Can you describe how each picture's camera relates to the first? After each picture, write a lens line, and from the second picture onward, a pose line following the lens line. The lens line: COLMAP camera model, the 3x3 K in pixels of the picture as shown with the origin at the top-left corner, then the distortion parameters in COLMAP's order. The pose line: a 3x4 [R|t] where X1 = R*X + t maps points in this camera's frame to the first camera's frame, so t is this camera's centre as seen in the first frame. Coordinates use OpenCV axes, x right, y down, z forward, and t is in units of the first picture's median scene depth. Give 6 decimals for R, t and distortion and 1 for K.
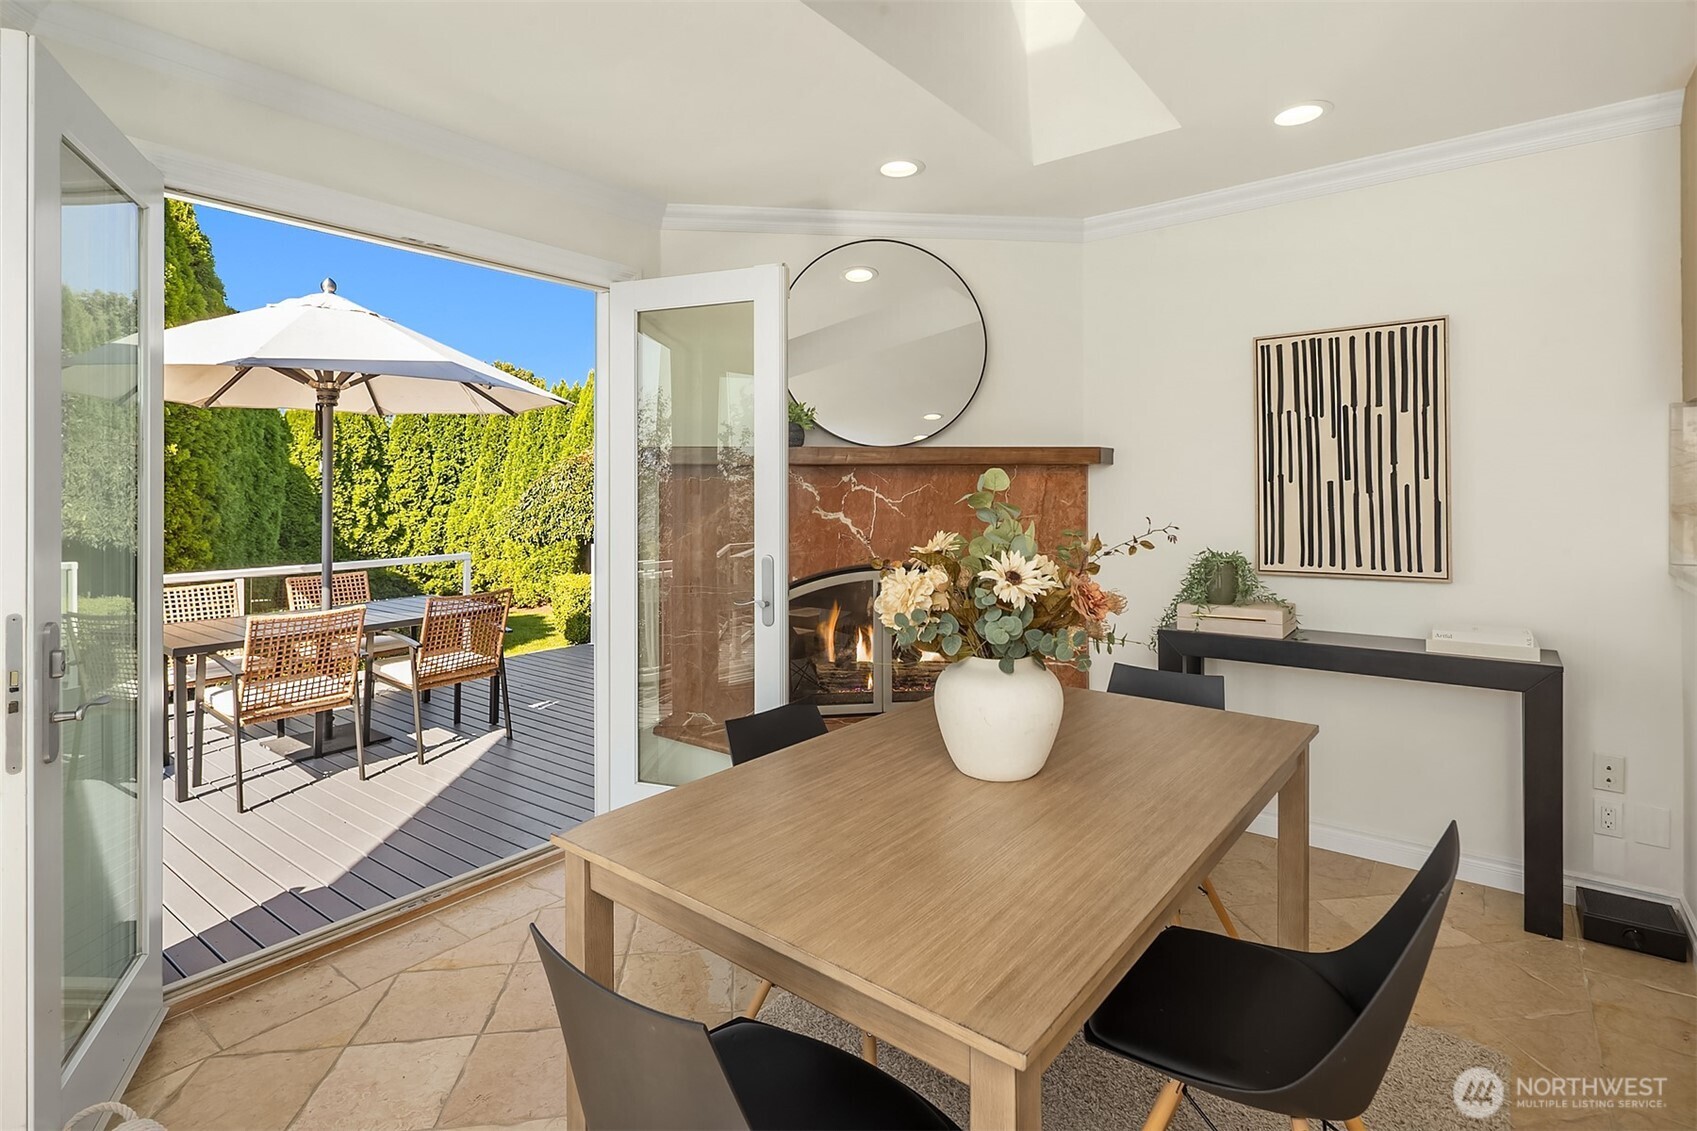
lens RADIAL K [[830.2, 0, 852.0], [0, 830.2, 489.2], [0, 0, 1]] dist [-0.002614, -0.000186]
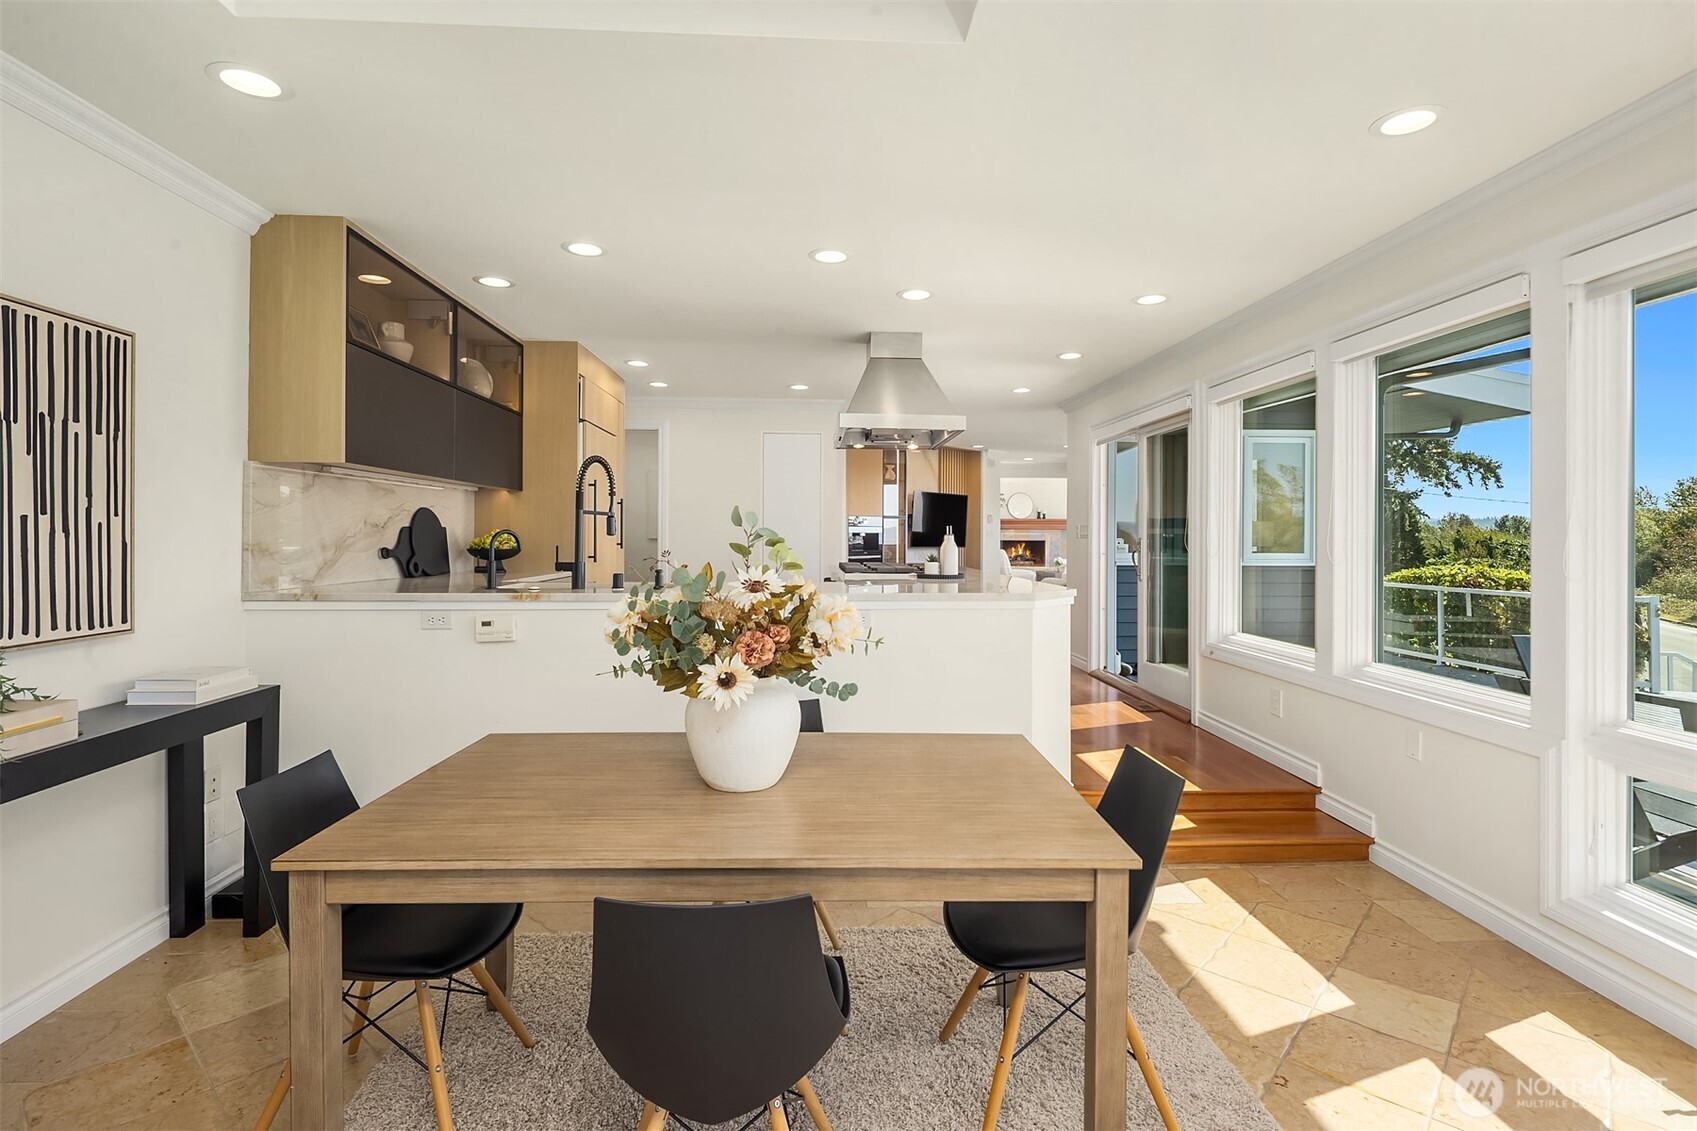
lens RADIAL K [[829.2, 0, 845.1], [0, 829.2, 541.7], [0, 0, 1]] dist [-0.000915, -0.000024]
pose [[-0.651521, 0.000054, 0.758630, -0.427903], [-0.002449, 0.999995, -0.002175, 0.013216], [-0.758626, -0.003275, -0.651518, 0.945530]]
